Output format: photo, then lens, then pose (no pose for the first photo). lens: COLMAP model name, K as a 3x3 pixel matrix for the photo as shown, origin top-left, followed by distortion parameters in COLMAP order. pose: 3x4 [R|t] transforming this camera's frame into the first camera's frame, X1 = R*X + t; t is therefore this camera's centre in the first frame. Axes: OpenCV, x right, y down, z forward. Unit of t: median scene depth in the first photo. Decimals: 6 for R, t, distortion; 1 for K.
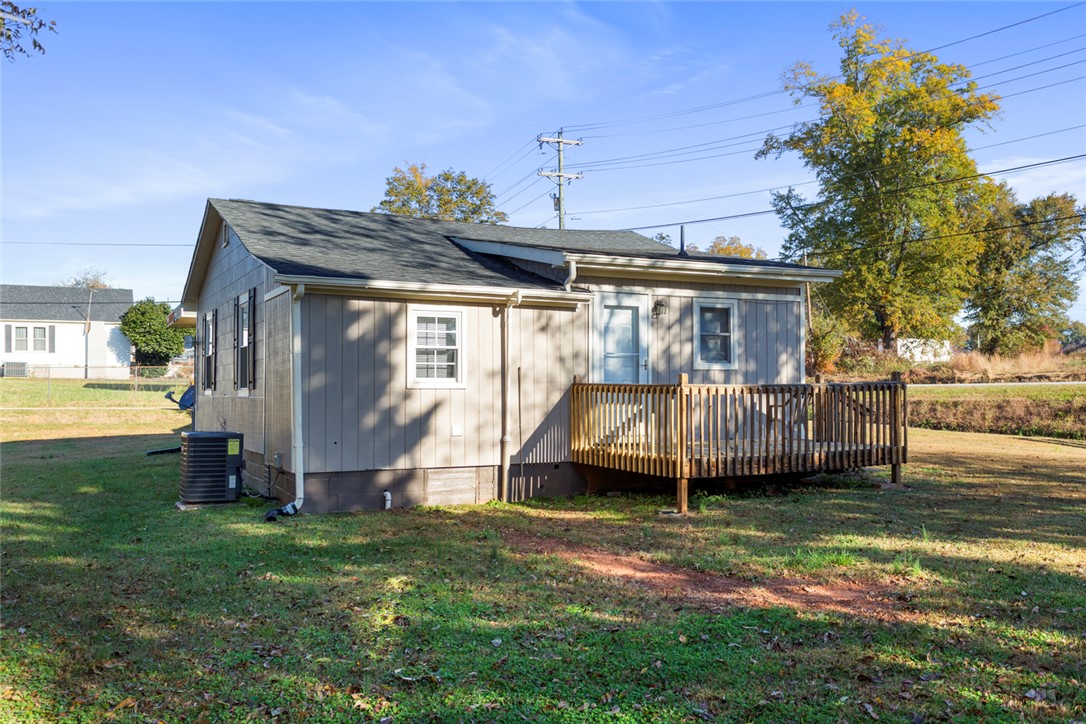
lens RADIAL K [[943.6, 0, 537.3], [0, 943.6, 371.5], [0, 0, 1]] dist [-0.031633, 0.002737]
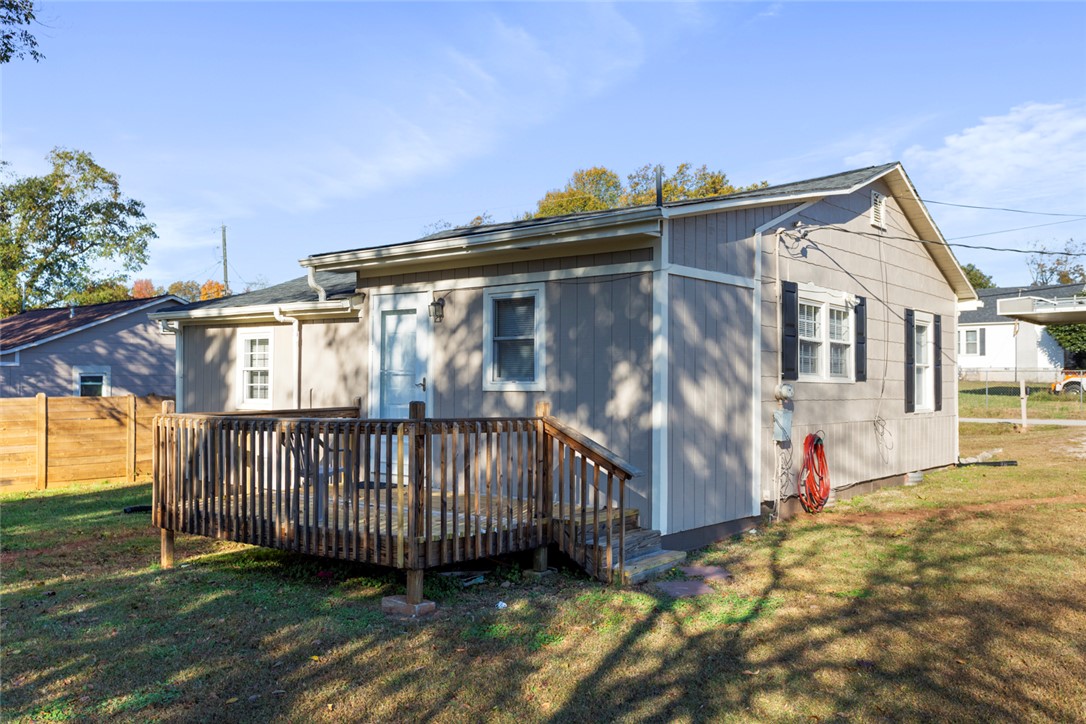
lens RADIAL K [[925.8, 0, 531.2], [0, 925.8, 356.3], [0, 0, 1]] dist [0.016463, 0.020125]
pose [[0.405088, -0.023841, -0.913967, 0.870906], [0.009637, 0.999716, -0.021806, -0.012303], [0.914227, 0.000025, 0.405203, 0.807888]]
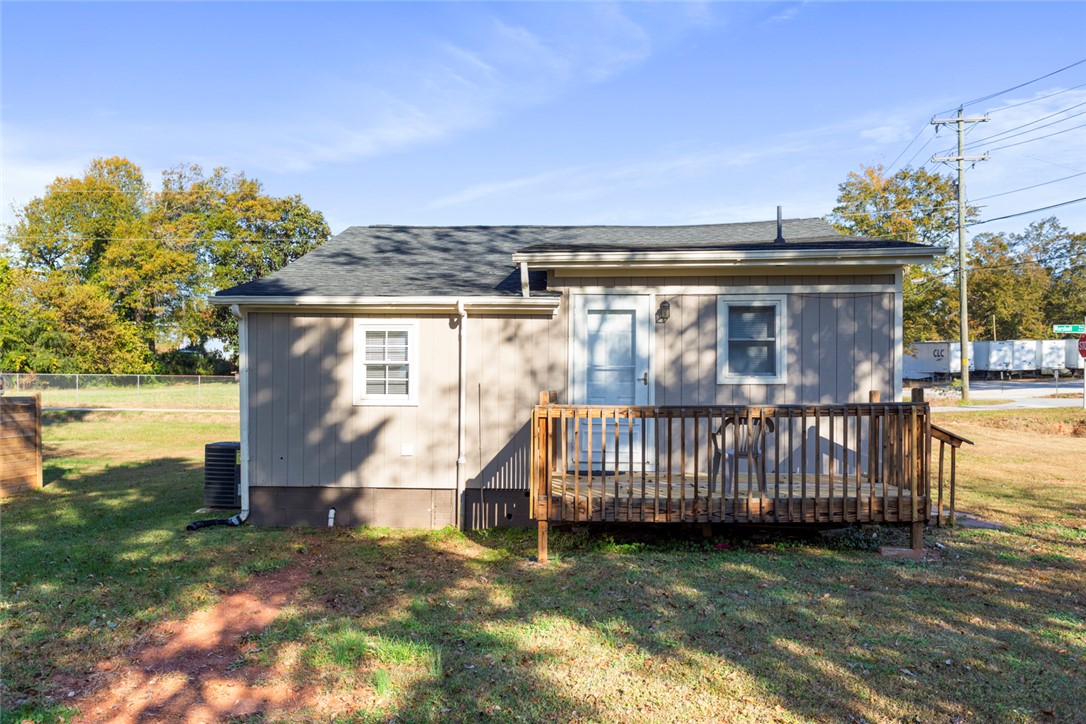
lens RADIAL K [[898.2, 0, 525.8], [0, 898.2, 381.1], [0, 0, 1]] dist [-0.002063, 0.006958]
pose [[0.855415, -0.003414, -0.517932, 0.455910], [0.003892, 0.999992, -0.000165, -0.005178], [0.517929, -0.001874, 0.855422, 0.272054]]
